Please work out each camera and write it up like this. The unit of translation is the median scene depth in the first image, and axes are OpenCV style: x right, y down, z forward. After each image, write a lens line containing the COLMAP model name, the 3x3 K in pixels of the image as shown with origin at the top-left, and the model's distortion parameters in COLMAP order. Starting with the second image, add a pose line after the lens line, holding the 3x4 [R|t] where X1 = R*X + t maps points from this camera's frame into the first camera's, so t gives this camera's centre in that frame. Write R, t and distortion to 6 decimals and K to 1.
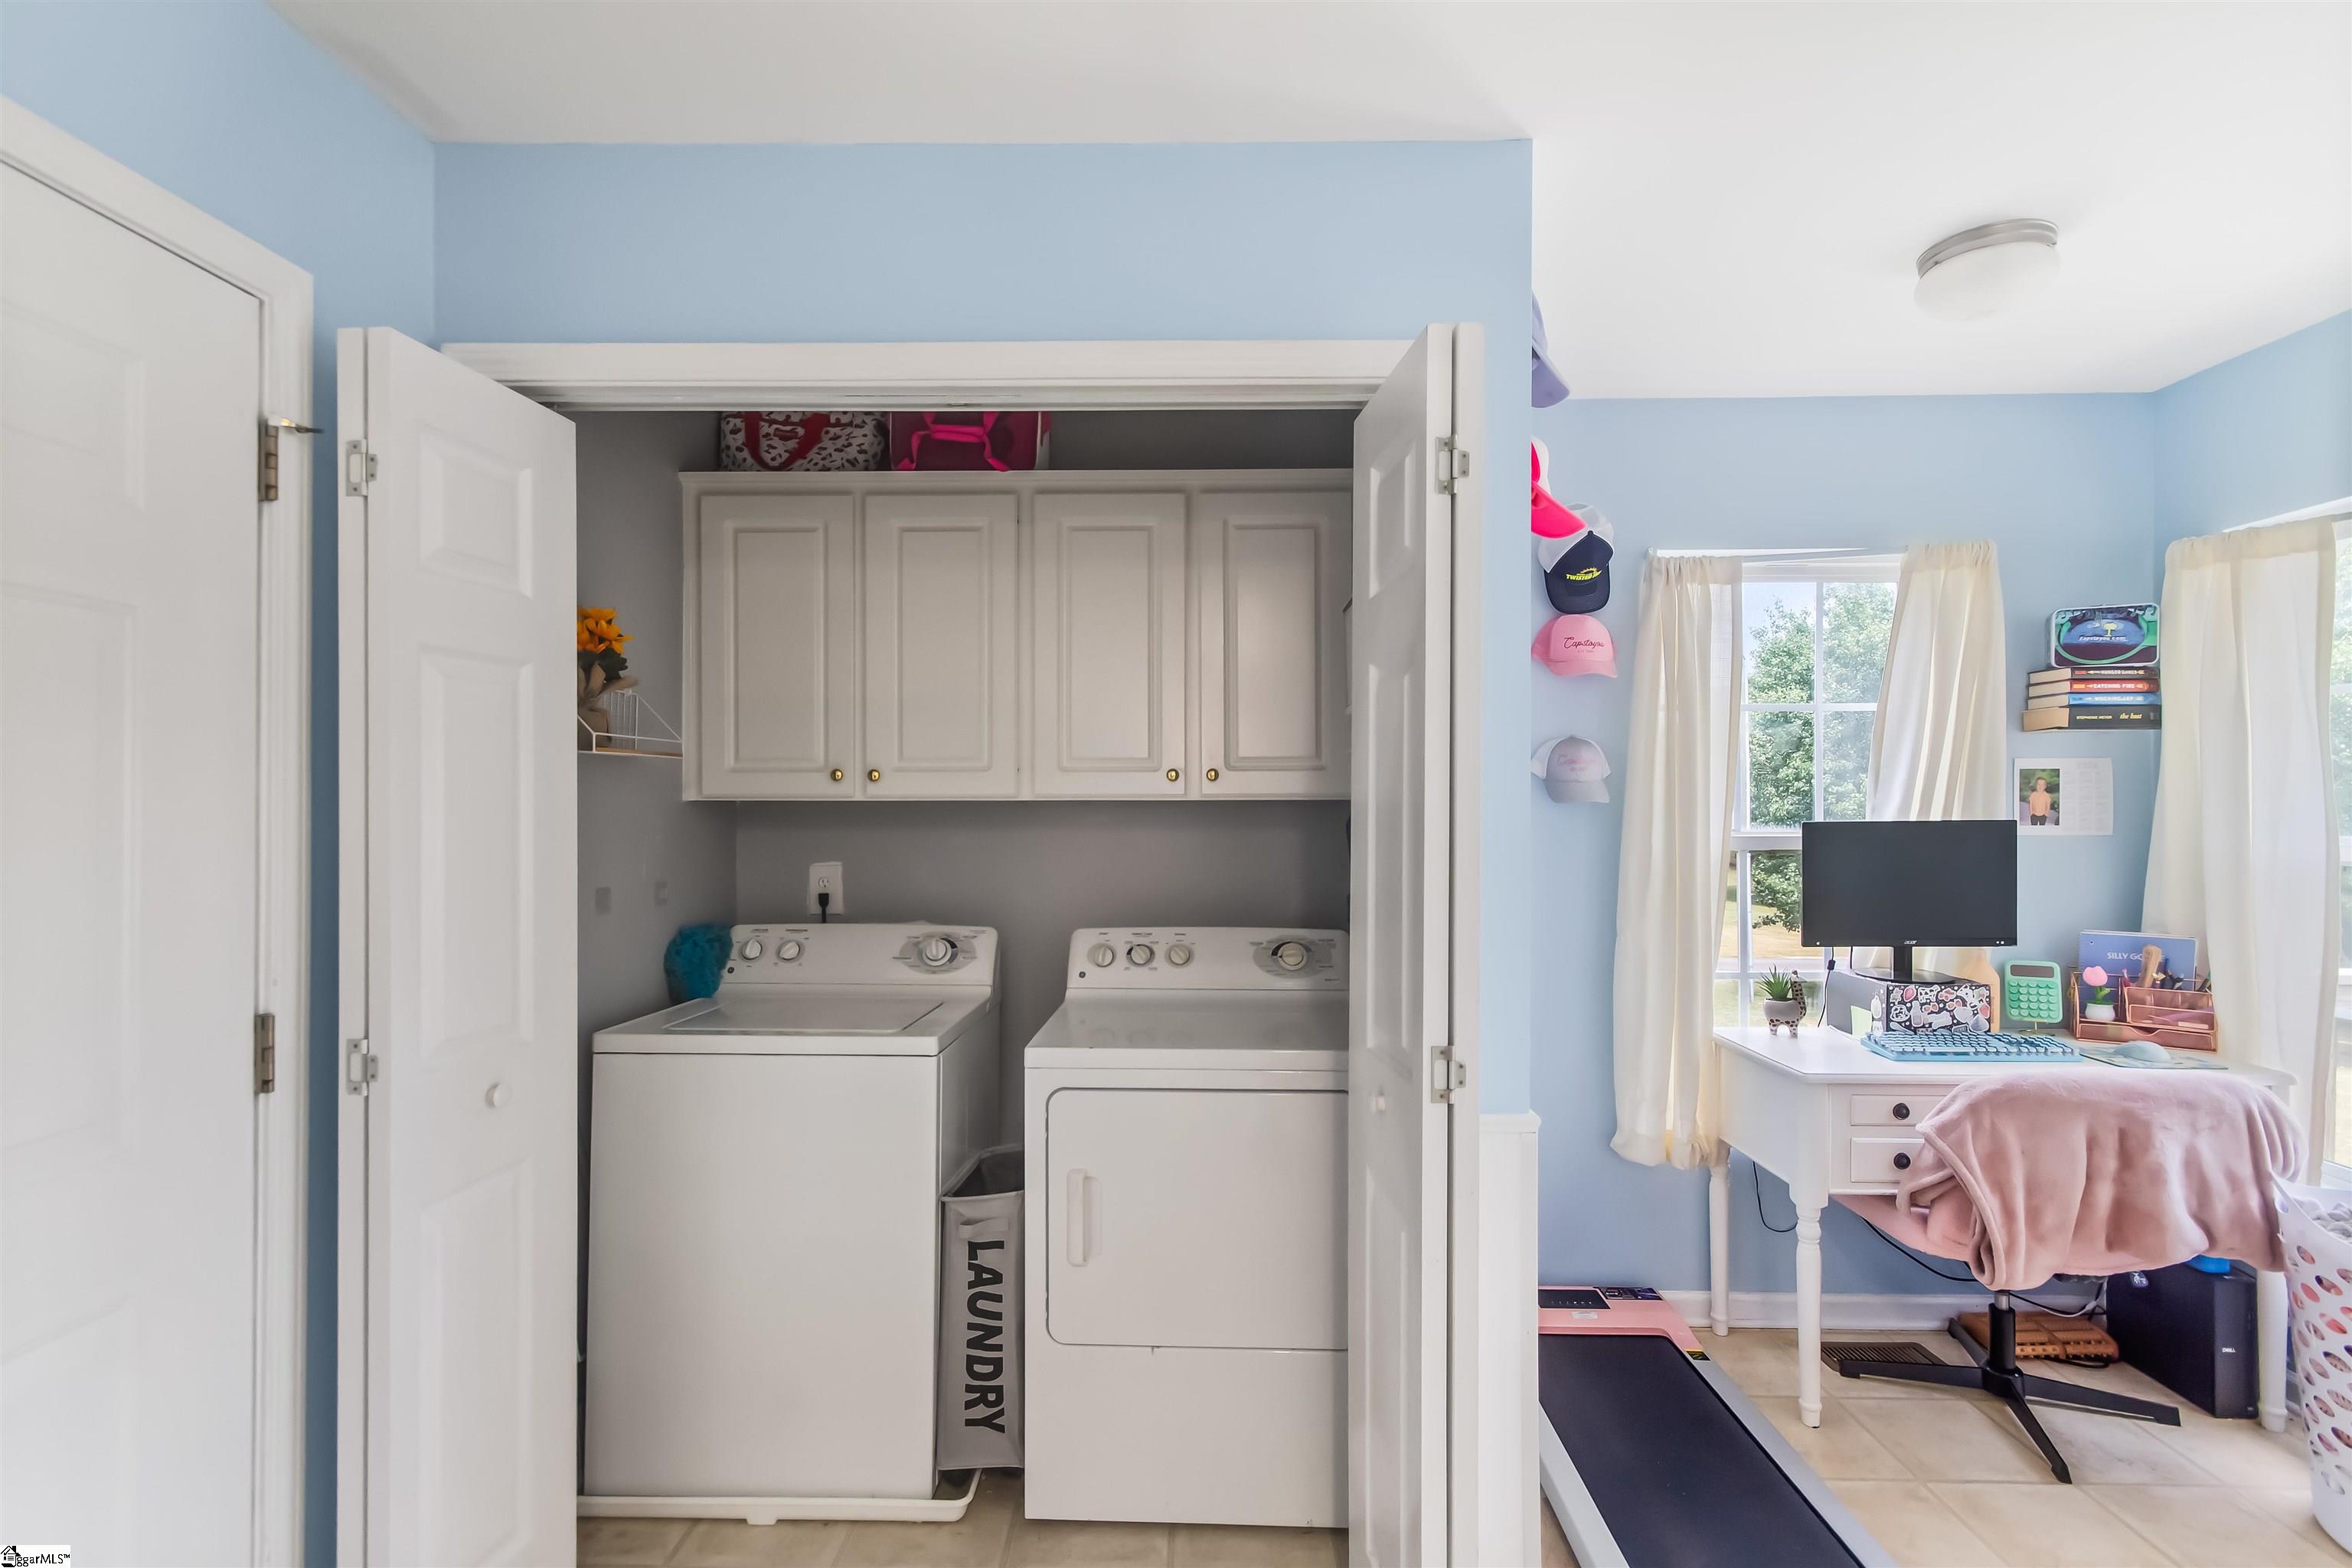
lens RADIAL K [[1086.2, 0, 1180.7], [0, 1086.2, 801.8], [0, 0, 1]] dist [0.014541, 0.000187]
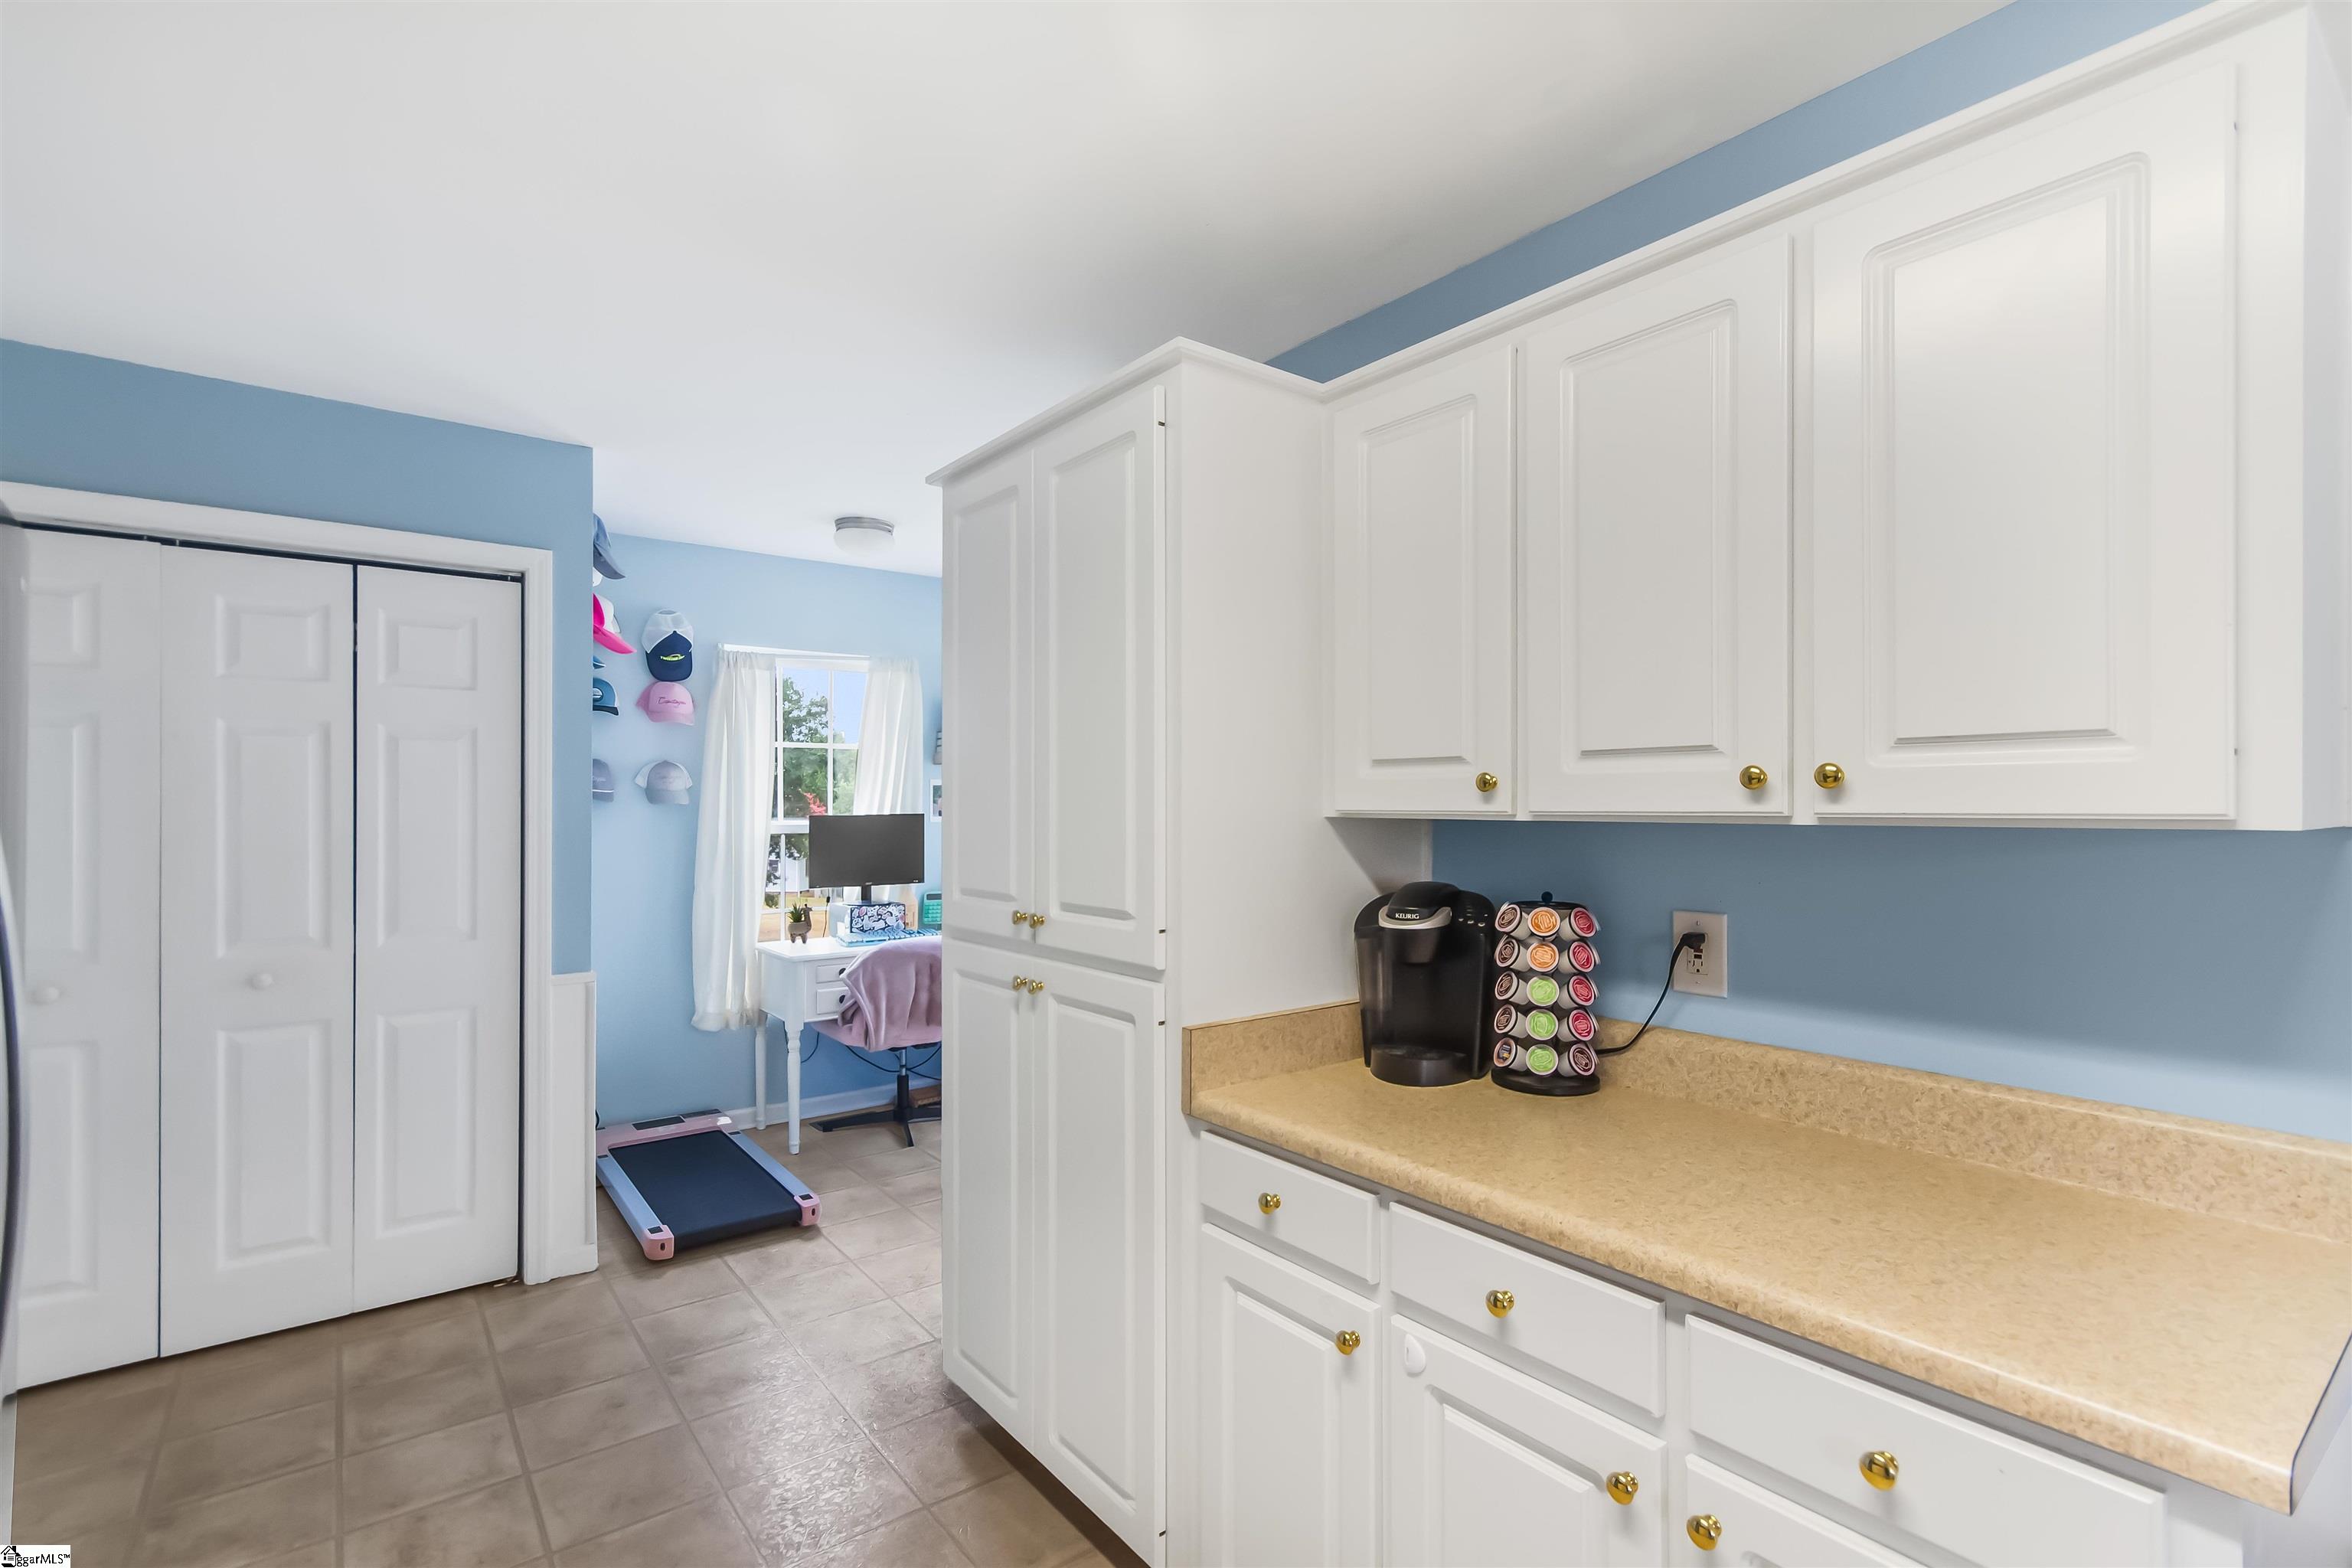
lens RADIAL K [[1086.2, 0, 1180.7], [0, 1086.2, 801.8], [0, 0, 1]] dist [0.014541, 0.000187]
pose [[0.777844, 0.001434, 0.628455, -0.042633], [-0.003376, 0.999993, 0.001897, -0.007937], [-0.628448, -0.003597, 0.777843, -0.673202]]
